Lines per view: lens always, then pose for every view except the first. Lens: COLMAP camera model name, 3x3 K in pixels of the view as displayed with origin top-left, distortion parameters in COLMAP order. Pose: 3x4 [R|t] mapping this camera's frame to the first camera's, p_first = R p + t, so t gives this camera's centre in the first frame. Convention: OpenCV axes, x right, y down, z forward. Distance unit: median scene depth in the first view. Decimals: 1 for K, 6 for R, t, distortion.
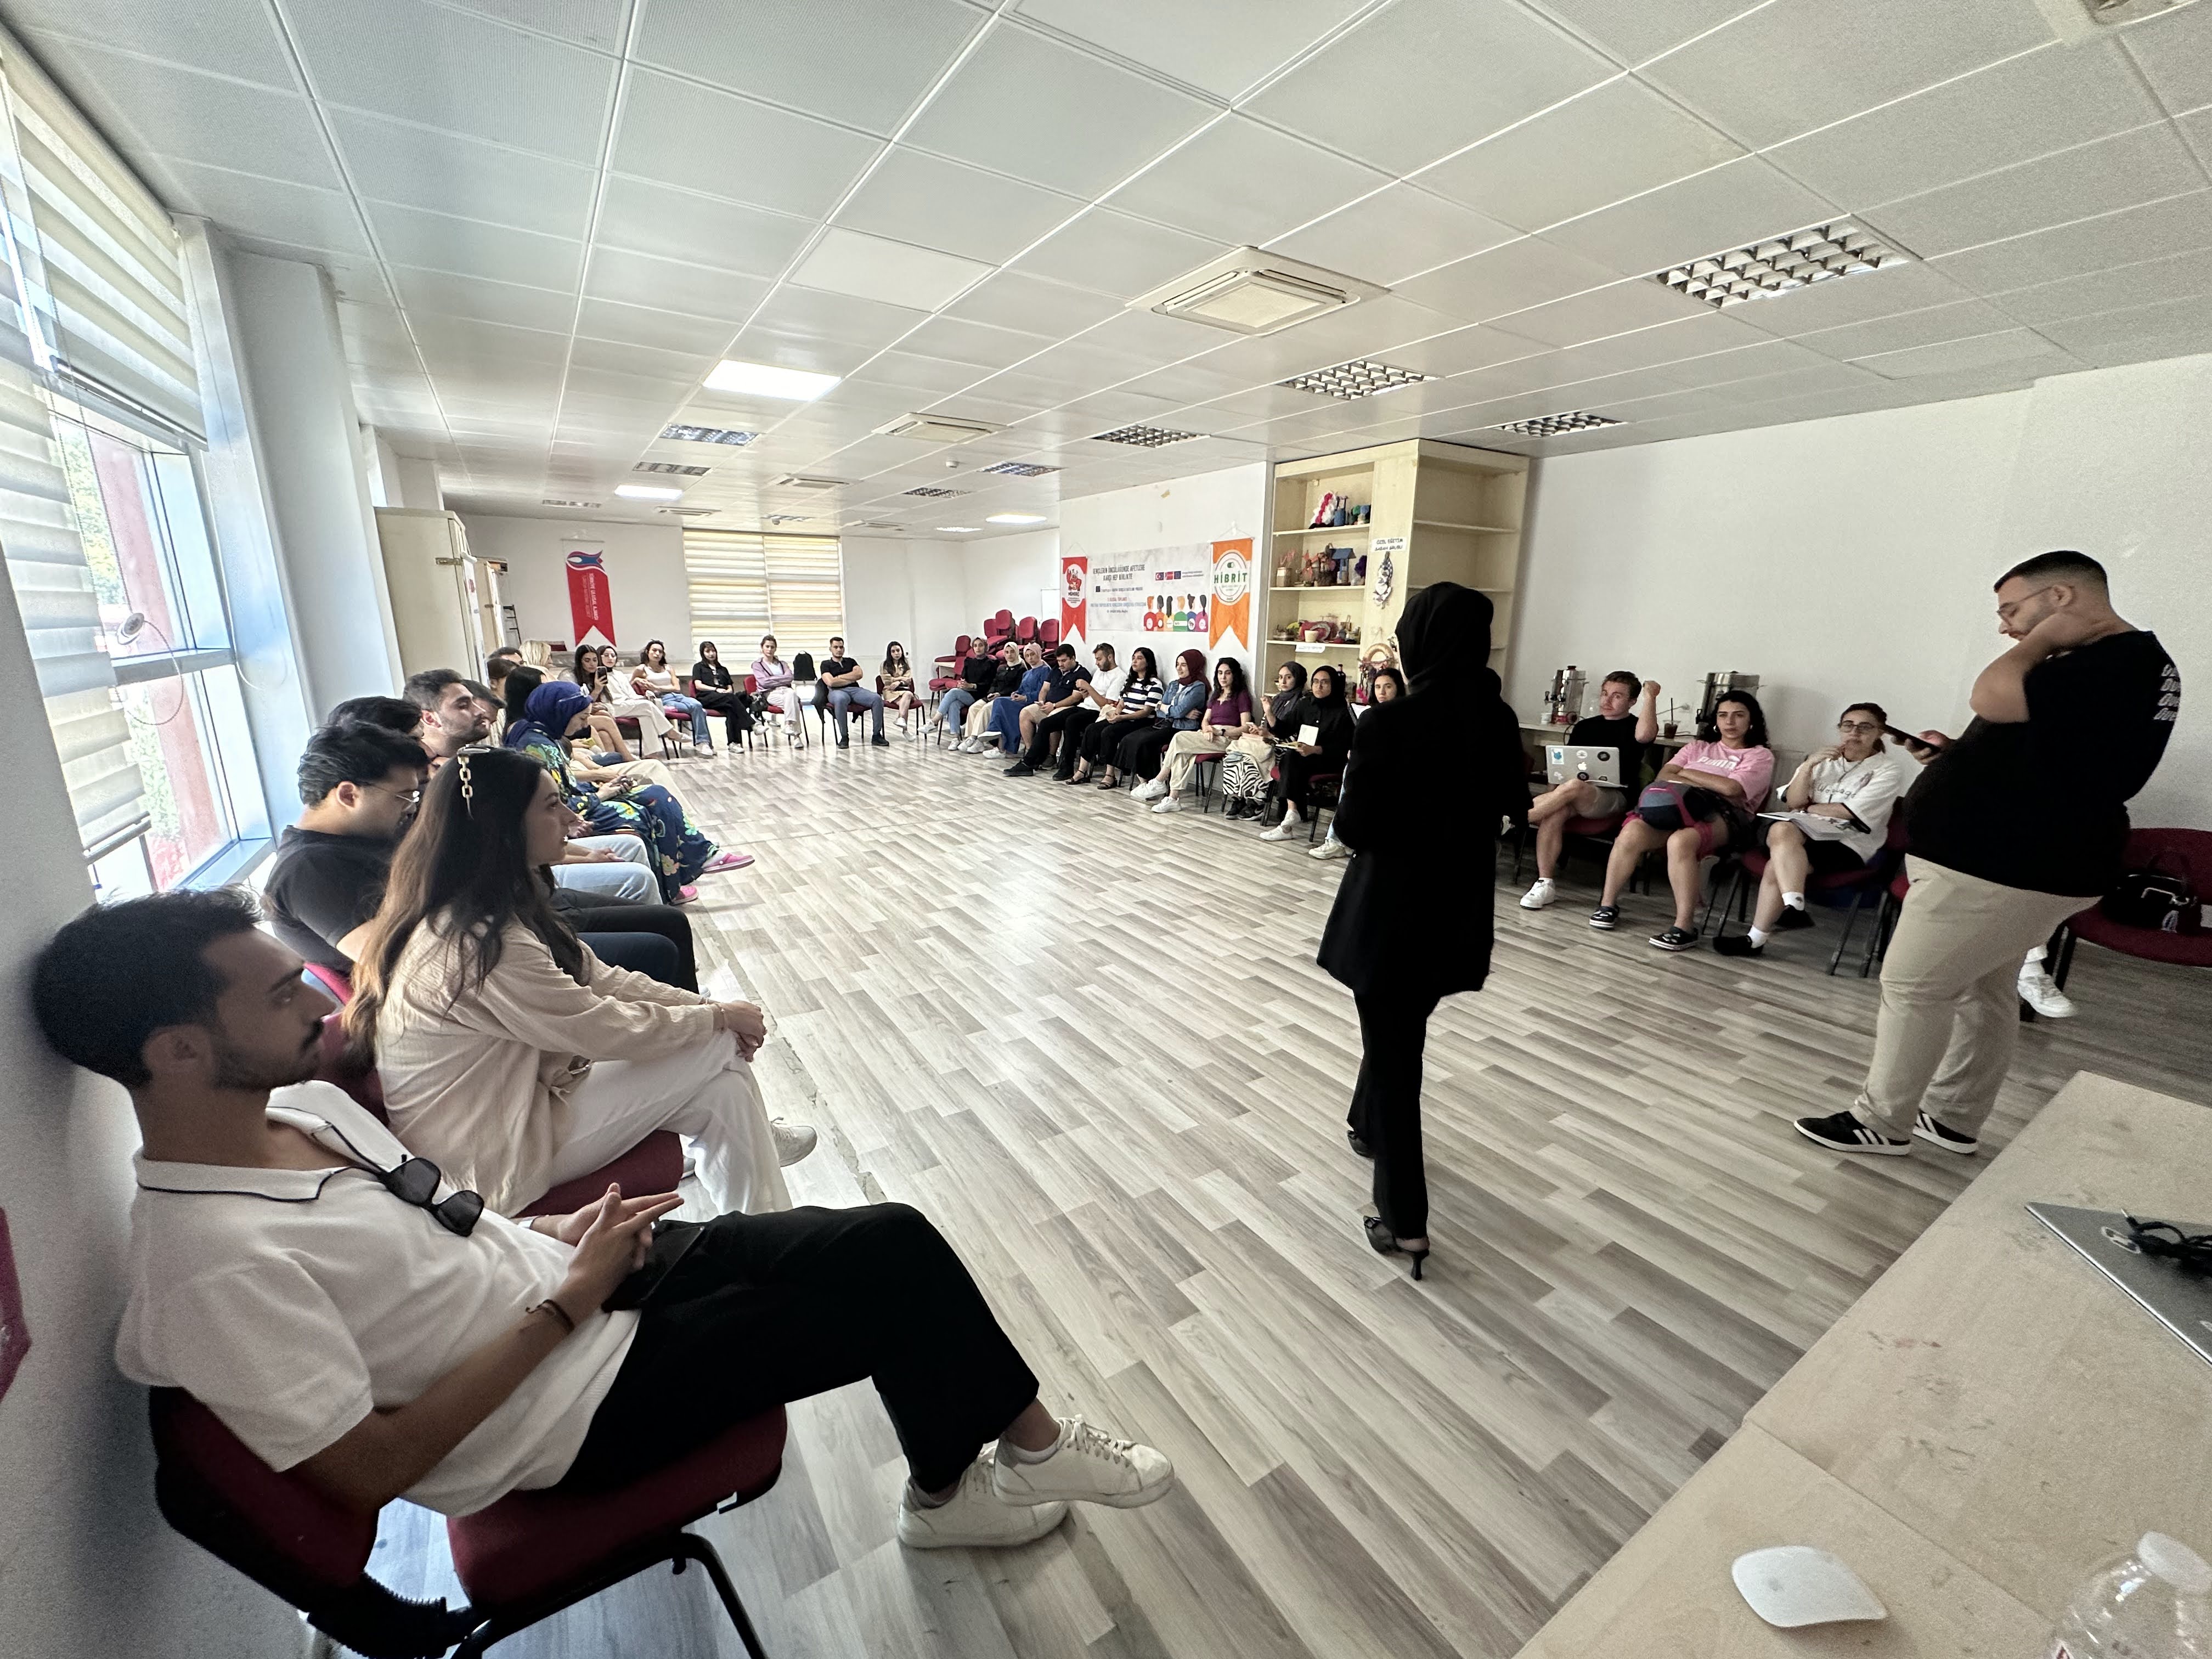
lens RADIAL K [[880.2, 0, 1112.2], [0, 880.2, 835.6], [0, 0, 1]] dist [0.003159, -0.002063]
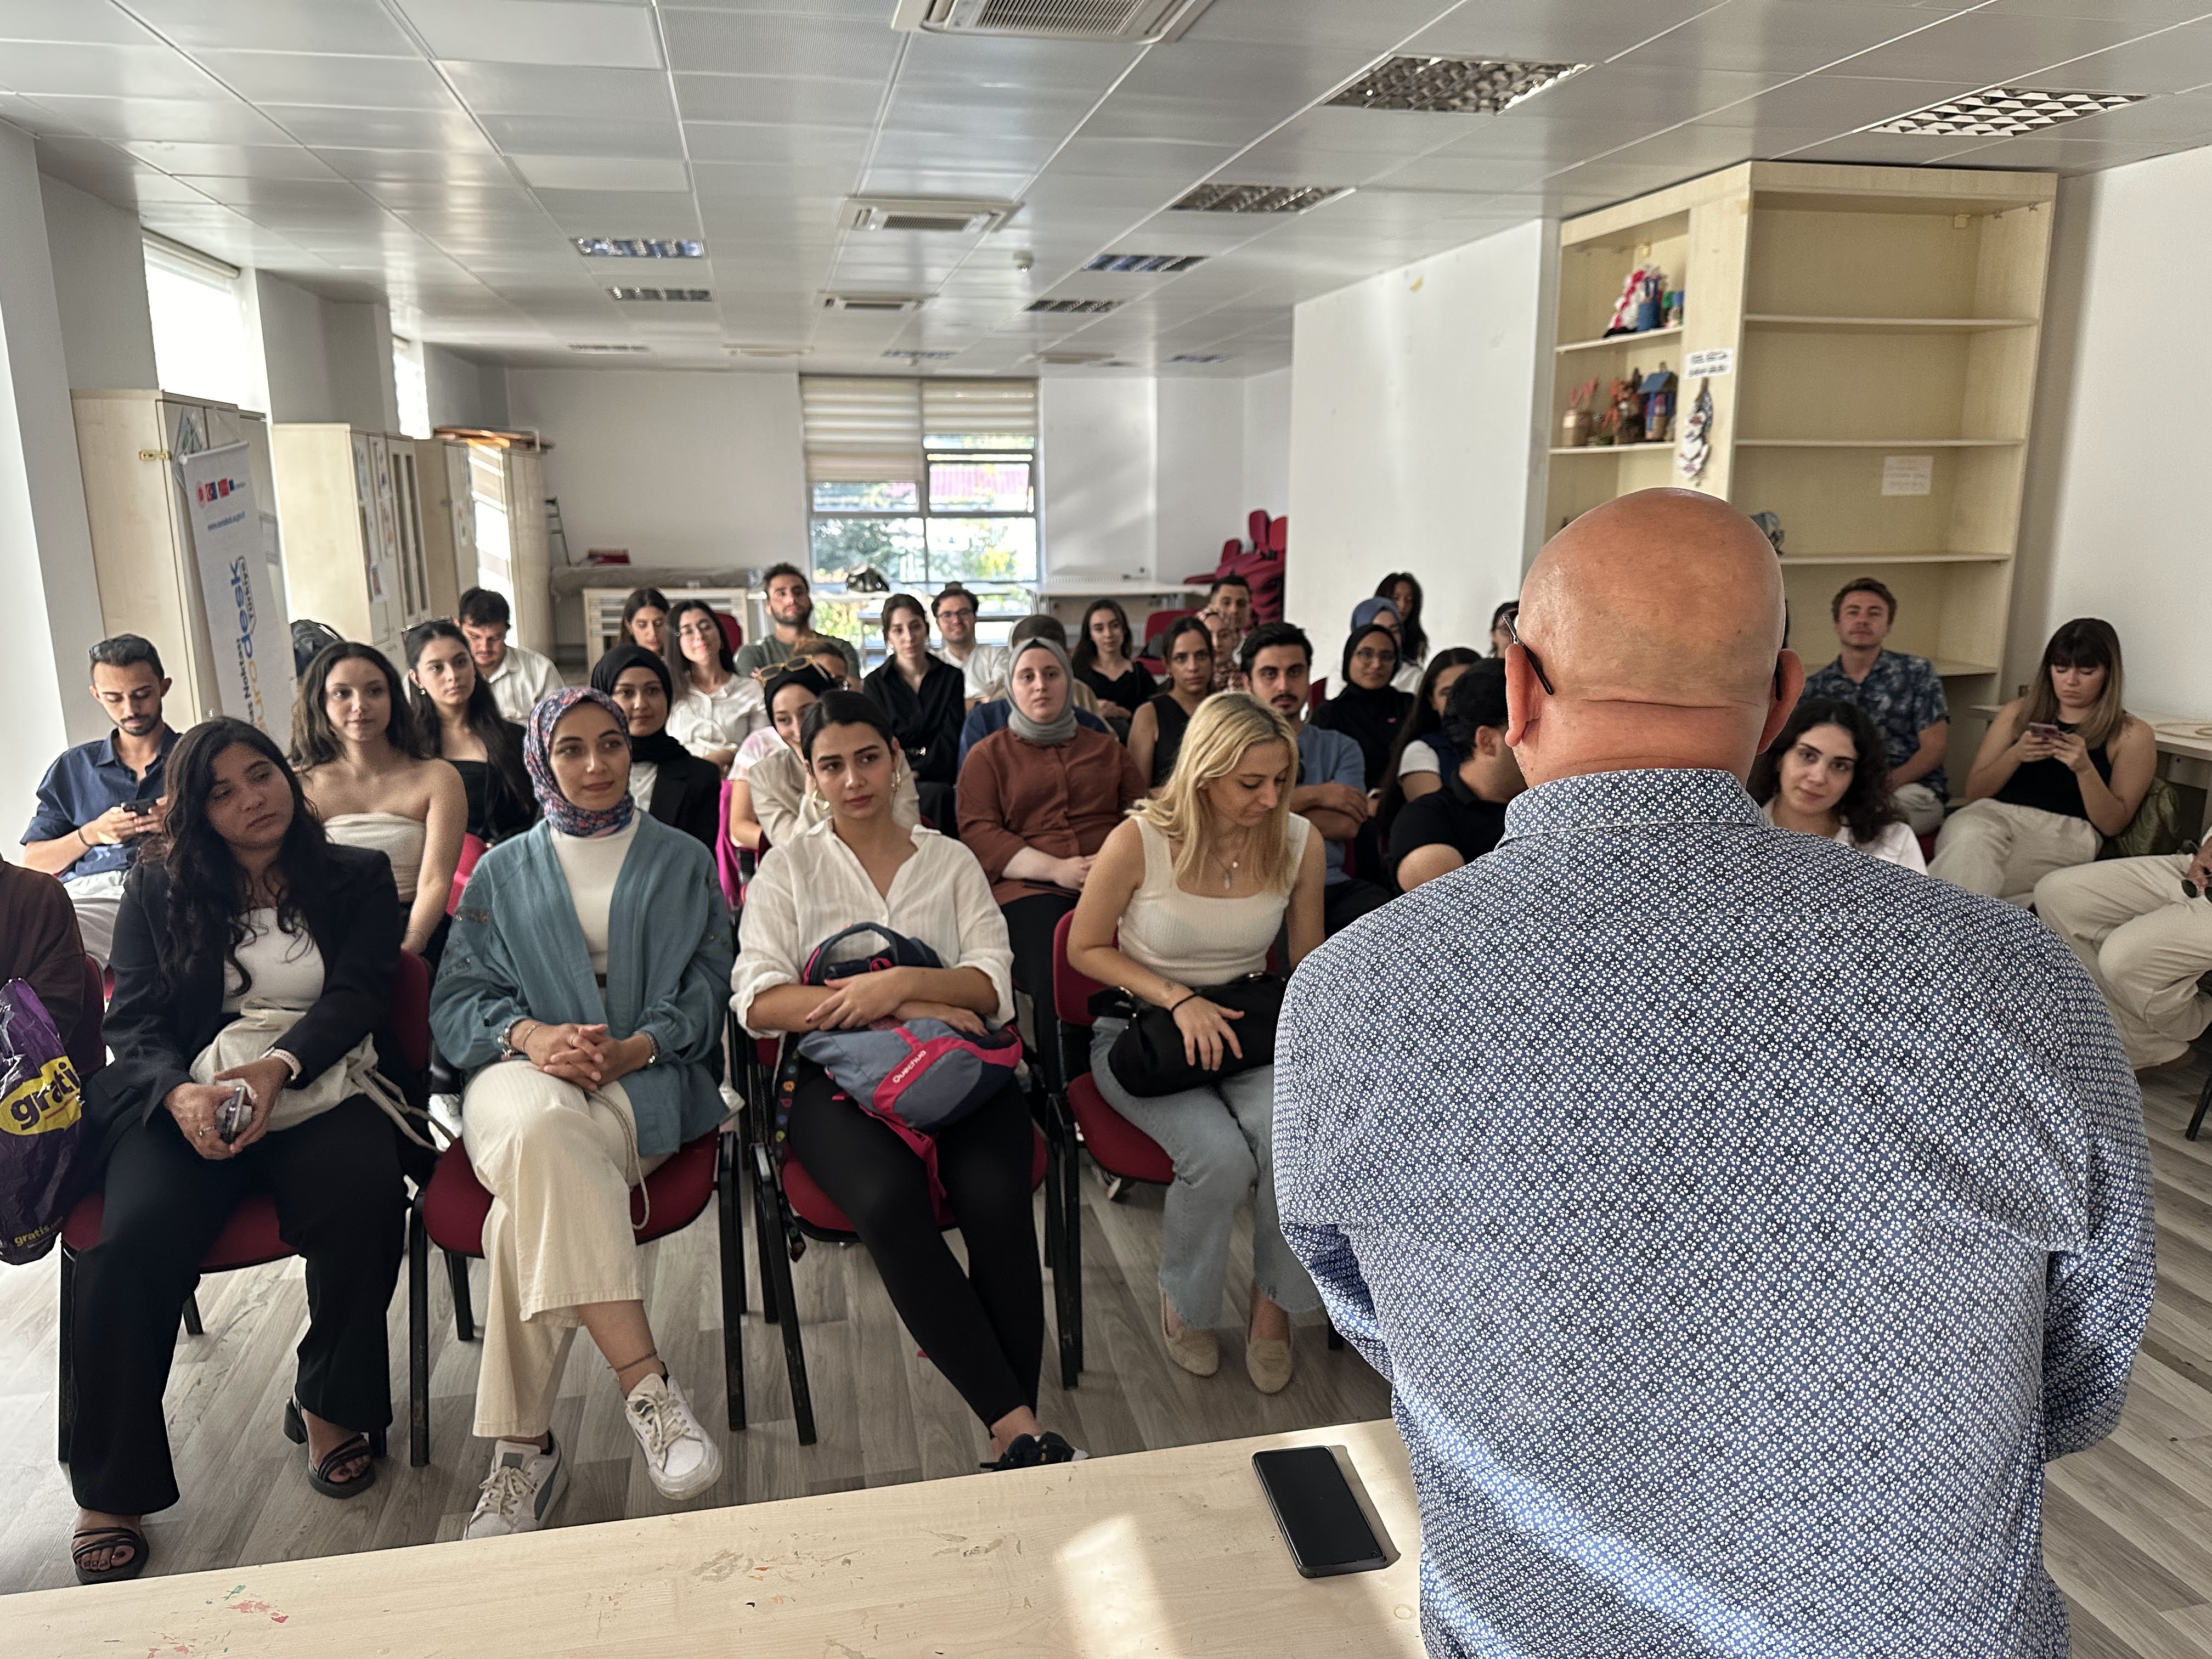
lens RADIAL K [[1545.4, 0, 1113.5], [0, 1545.4, 861.5], [0, 0, 1]] dist [0.048771, -0.063942]
pose [[0.934887, 0.066136, -0.348730, 0.288312], [-0.070986, 0.997477, -0.001131, -0.008236], [0.347776, 0.025812, 0.937222, 0.015421]]
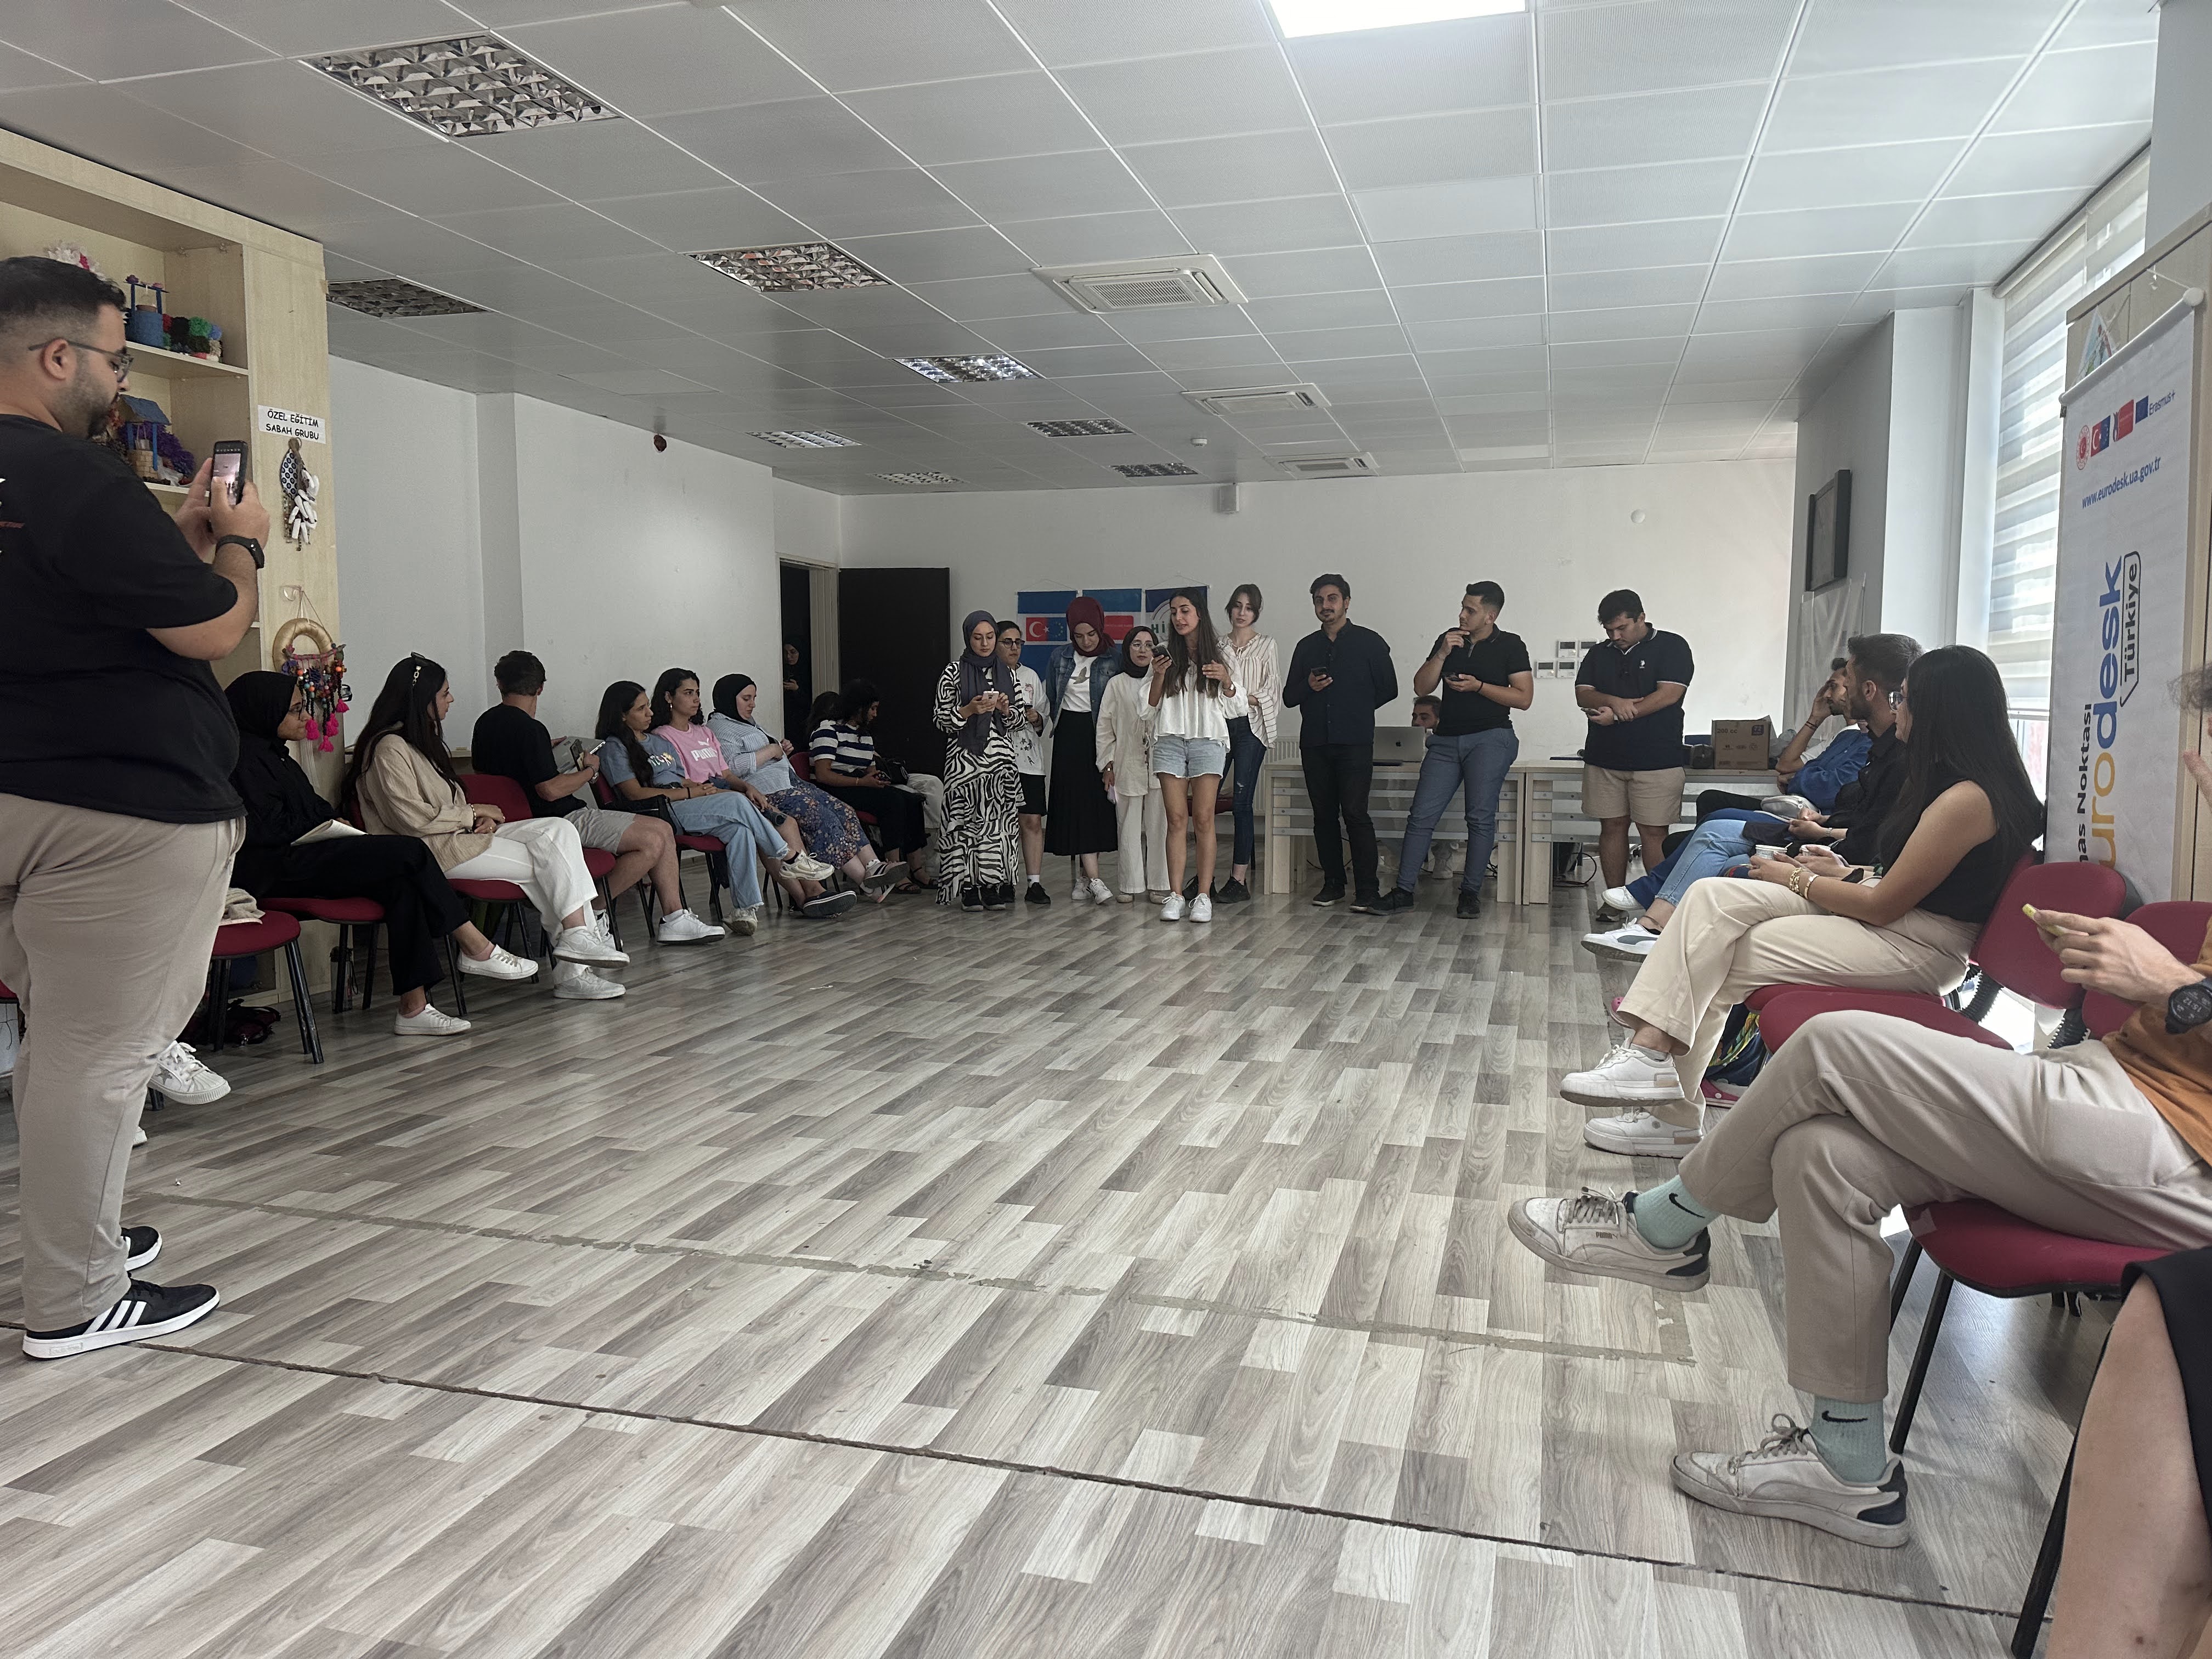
lens RADIAL K [[1545.4, 0, 1115.1], [0, 1545.4, 850.3], [0, 0, 1]] dist [0.048771, -0.063942]
pose [[-0.655098, -0.088401, 0.750355, -0.600887], [0.178171, 0.947048, 0.267126, -0.224563], [-0.734236, 0.308685, -0.604658, 1.118884]]
